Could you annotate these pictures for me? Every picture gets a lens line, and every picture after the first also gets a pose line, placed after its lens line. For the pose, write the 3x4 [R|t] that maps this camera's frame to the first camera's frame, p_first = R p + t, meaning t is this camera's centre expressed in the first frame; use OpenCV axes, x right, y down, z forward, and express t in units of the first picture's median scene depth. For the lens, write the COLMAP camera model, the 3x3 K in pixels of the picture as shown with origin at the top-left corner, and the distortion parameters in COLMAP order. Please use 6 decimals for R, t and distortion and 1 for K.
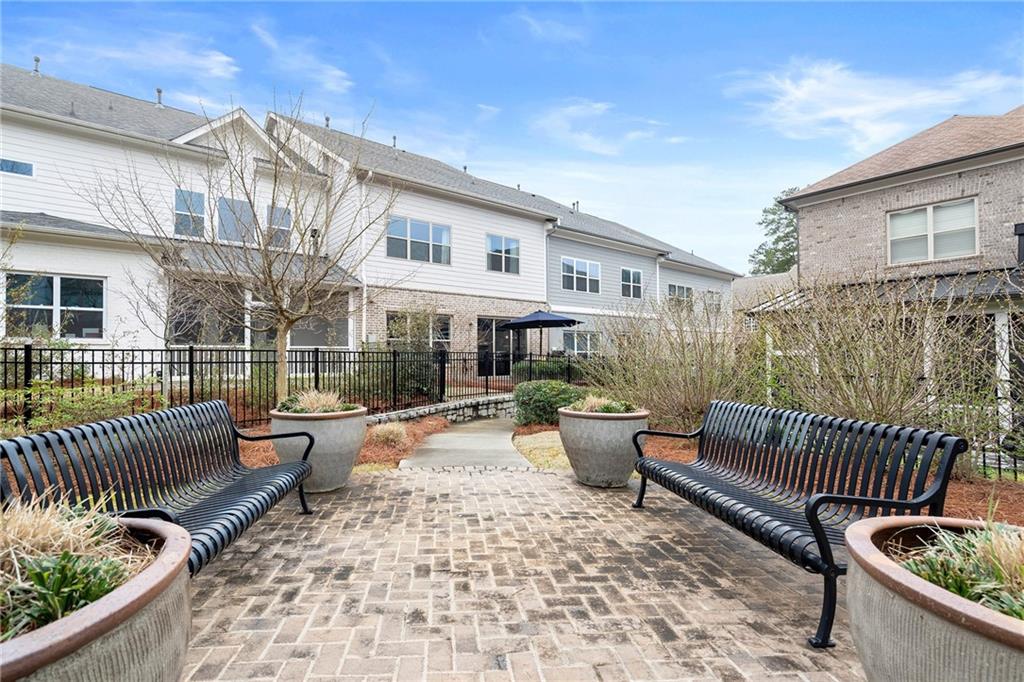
lens RADIAL K [[468.6, 0, 510.9], [0, 468.6, 345.2], [0, 0, 1]] dist [0.002464, 0.000308]
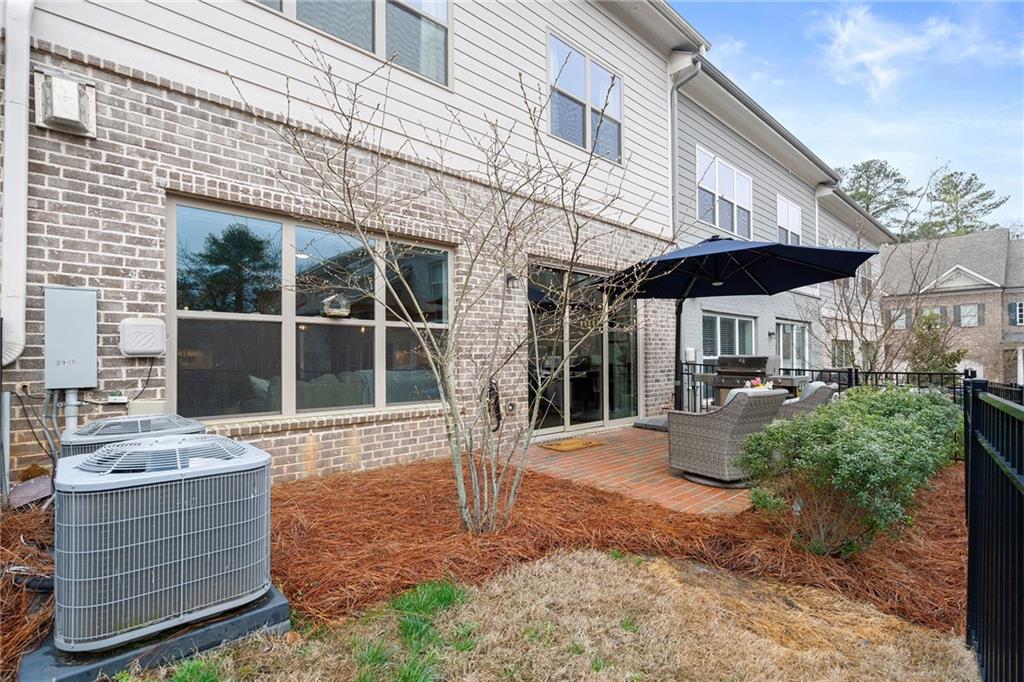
lens RADIAL K [[468.6, 0, 516.7], [0, 468.6, 347.6], [0, 0, 1]] dist [0.002464, 0.000308]
pose [[0.999920, 0.001316, 0.012592, -0.080737], [-0.001368, 0.999991, 0.004114, 0.002920], [-0.012586, -0.004131, 0.999912, 0.639542]]
